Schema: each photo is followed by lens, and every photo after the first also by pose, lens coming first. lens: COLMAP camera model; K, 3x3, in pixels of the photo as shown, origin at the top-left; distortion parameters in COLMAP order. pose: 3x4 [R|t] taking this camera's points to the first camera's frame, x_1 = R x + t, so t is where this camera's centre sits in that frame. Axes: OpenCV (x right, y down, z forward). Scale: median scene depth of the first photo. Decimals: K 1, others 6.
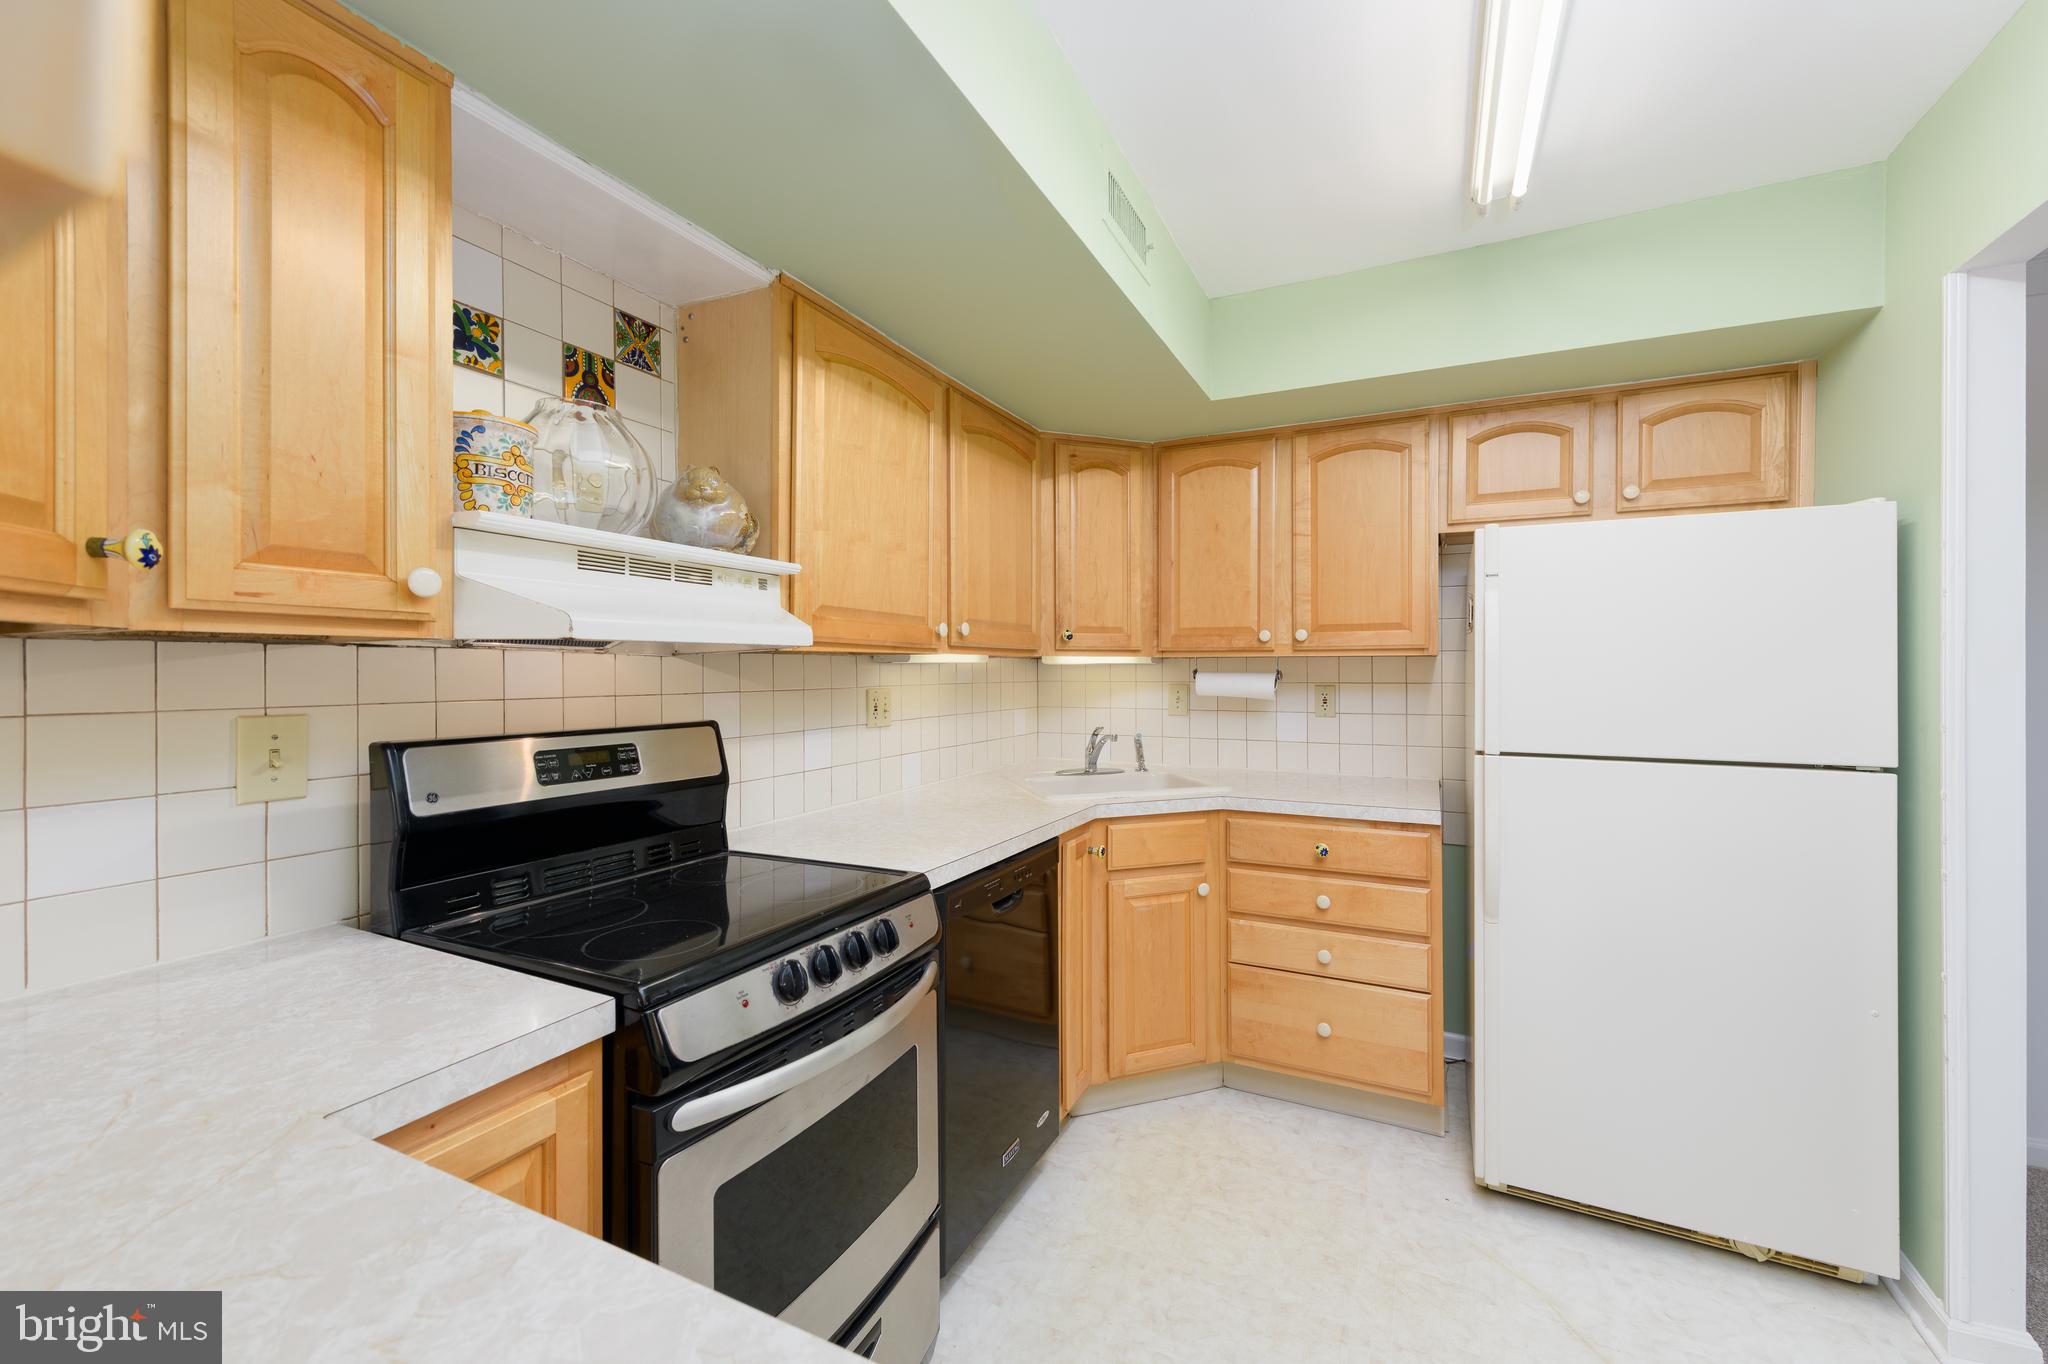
lens RADIAL K [[809.6, 0, 1040.6], [0, 809.6, 668.0], [0, 0, 1]] dist [0.015034, -0.009810]
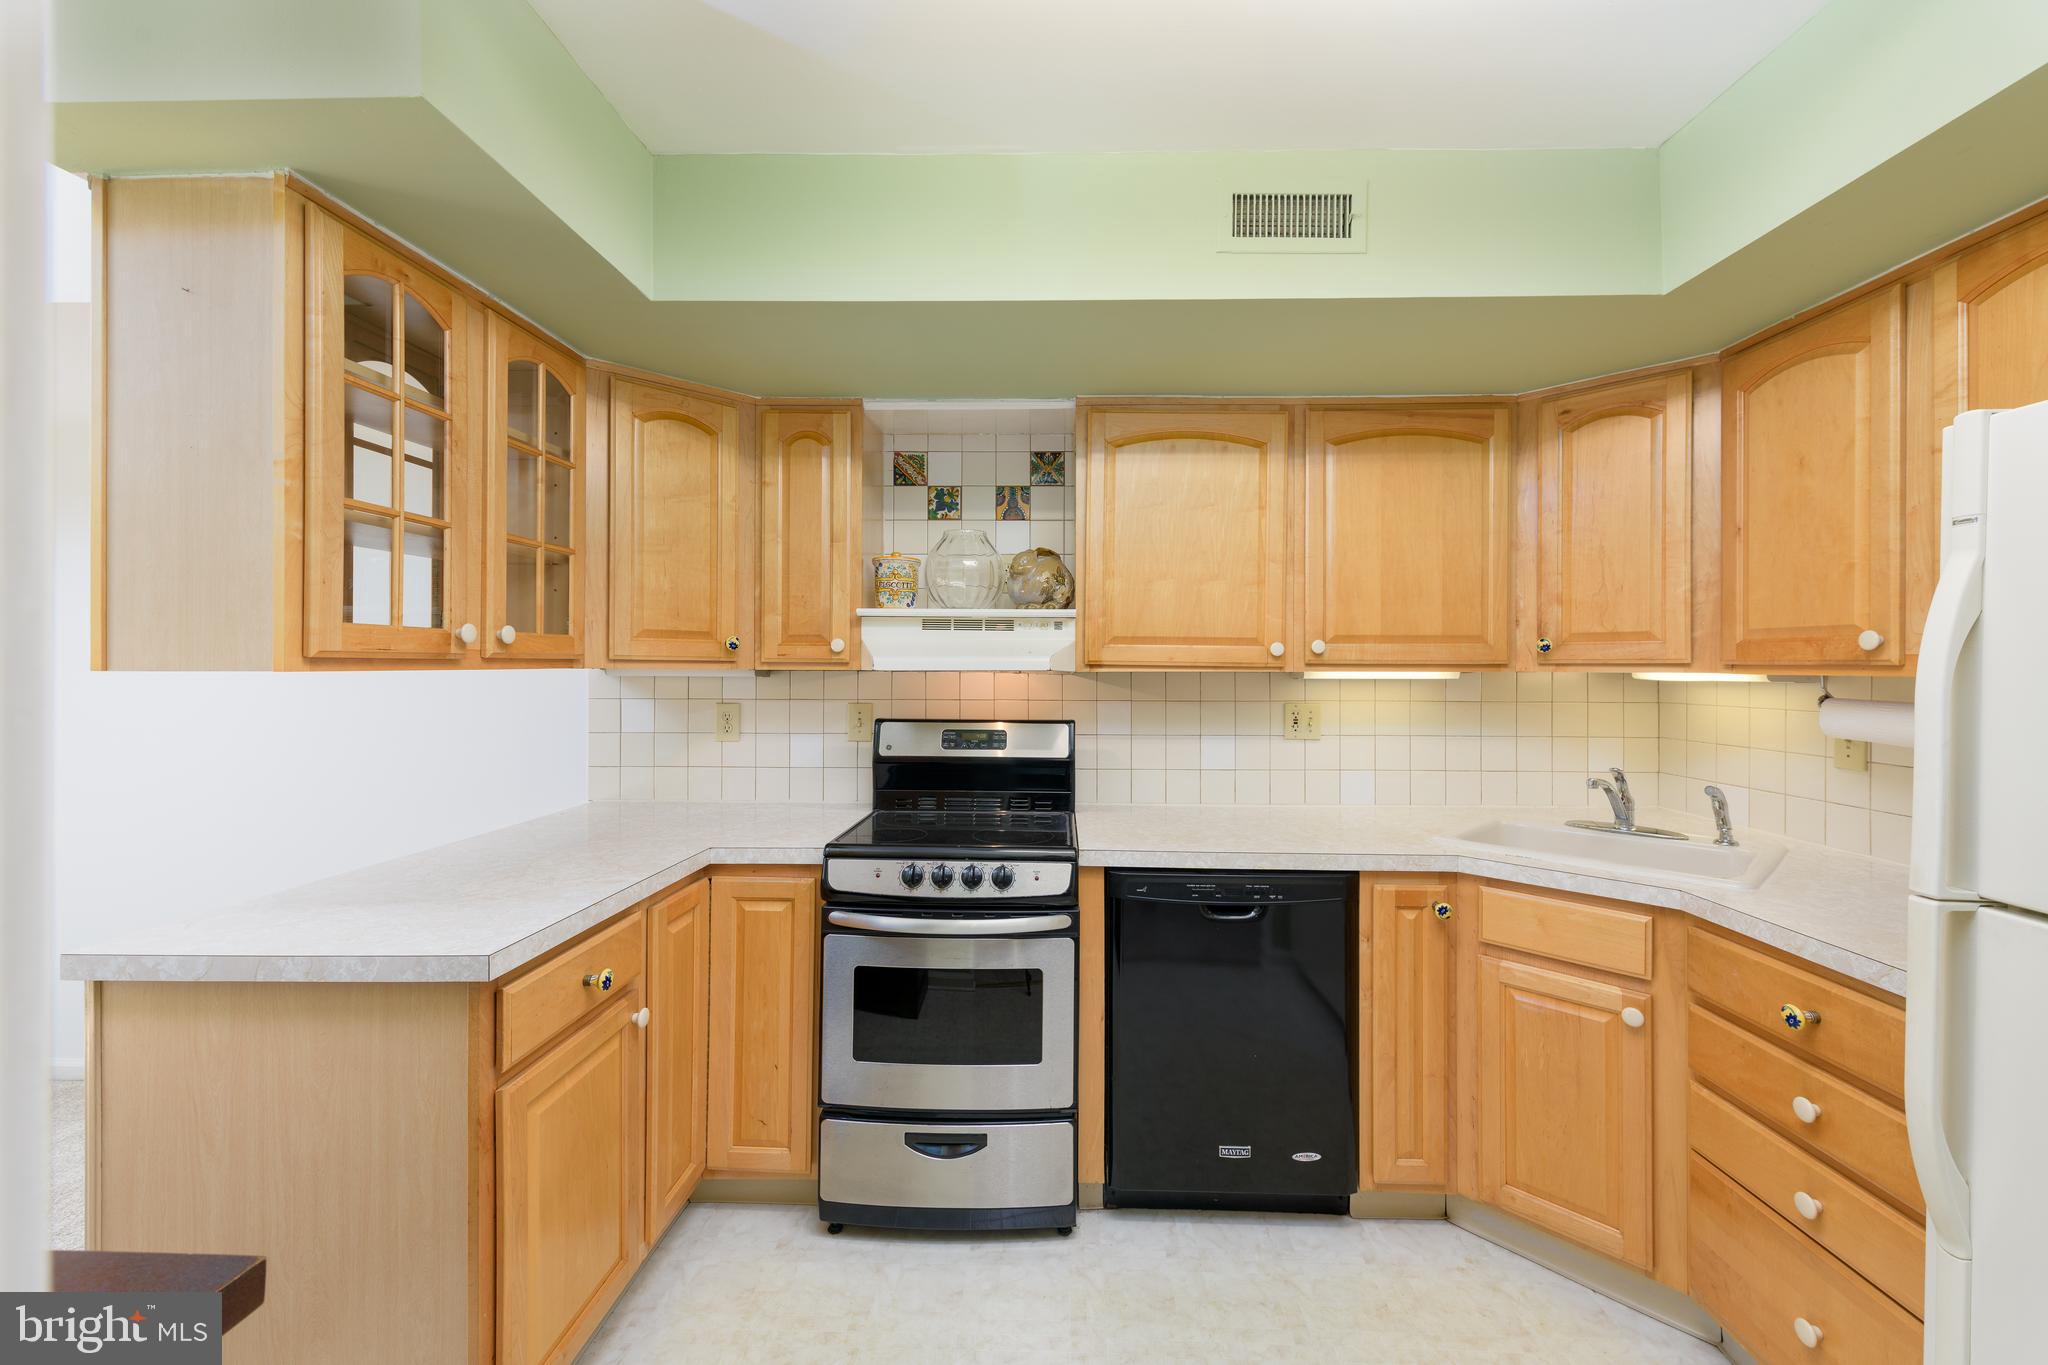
lens RADIAL K [[809.6, 0, 1040.6], [0, 809.6, 668.5], [0, 0, 1]] dist [0.015034, -0.009810]
pose [[0.409296, 0.005734, -0.912384, 0.633519], [-0.002527, 0.999984, 0.005150, -0.024227], [0.912398, 0.000198, 0.409303, 0.266742]]
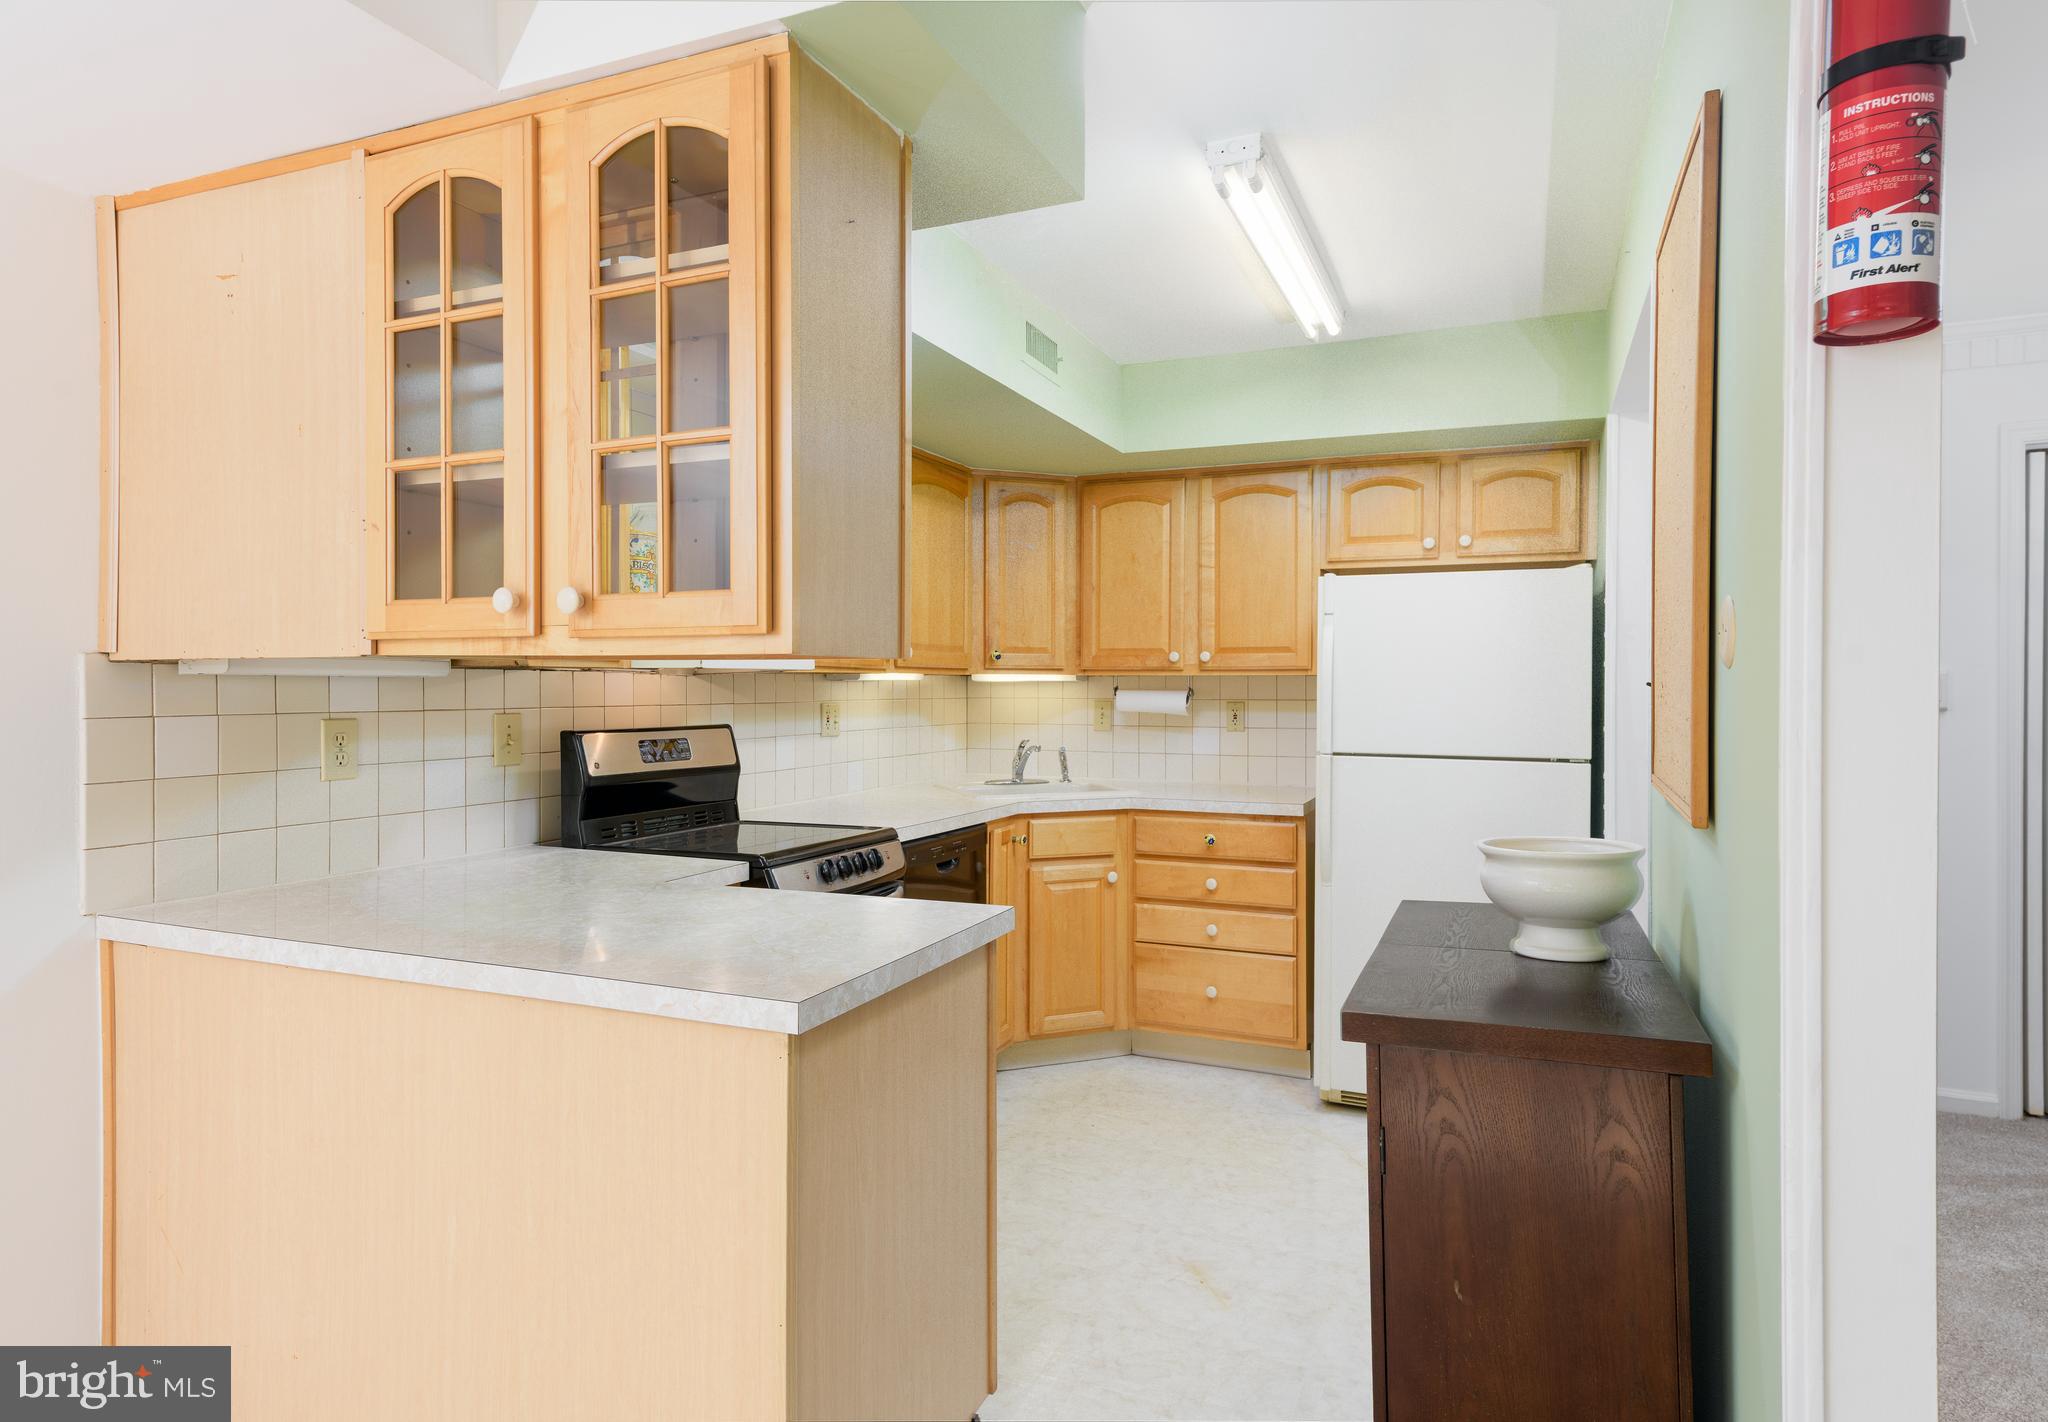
lens RADIAL K [[1203.0, 0, 1024.0], [0, 1203.0, 711.0], [0, 0, 1]] dist [-0.000370, -0.000029]
pose [[0.998613, 0.002751, 0.052583, -0.016661], [-0.003914, 0.999749, 0.022042, -0.001456], [-0.052509, -0.022217, 0.998373, -0.719736]]
